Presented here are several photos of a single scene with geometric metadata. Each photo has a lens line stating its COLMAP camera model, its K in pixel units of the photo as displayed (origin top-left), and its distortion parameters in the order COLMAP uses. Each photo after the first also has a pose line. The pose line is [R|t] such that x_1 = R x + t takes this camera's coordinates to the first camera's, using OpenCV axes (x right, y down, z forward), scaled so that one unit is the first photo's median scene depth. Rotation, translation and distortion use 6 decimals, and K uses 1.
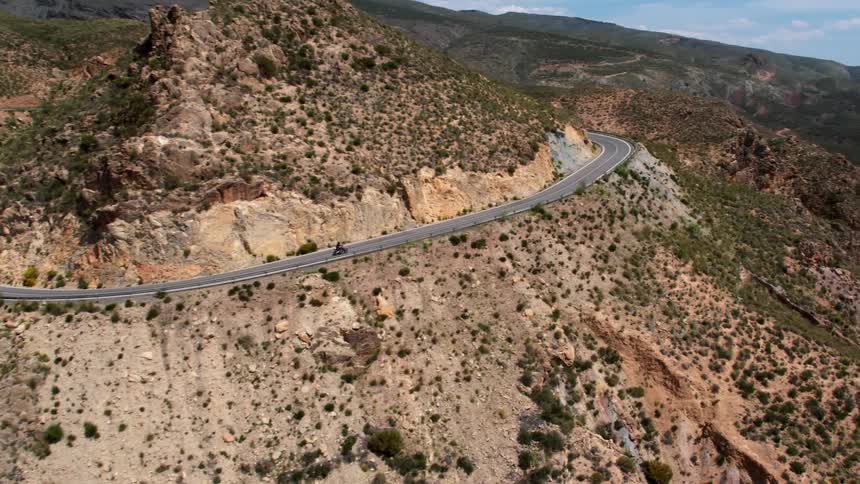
lens RADIAL K [[751.9, 0, 434.4], [0, 751.9, 237.1], [0, 0, 1]] dist [-0.128063, 0.016958]
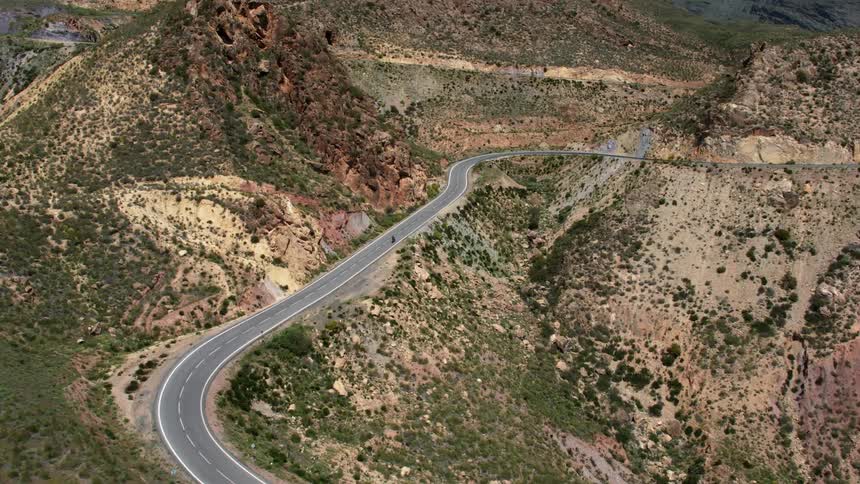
lens RADIAL K [[751.9, 0, 434.4], [0, 751.9, 237.1], [0, 0, 1]] dist [-0.128063, 0.016958]
pose [[0.637850, 0.199423, -0.743893, 0.798205], [-0.190691, 0.976713, 0.098329, 0.217148], [0.746179, 0.079135, 0.661025, -1.148258]]
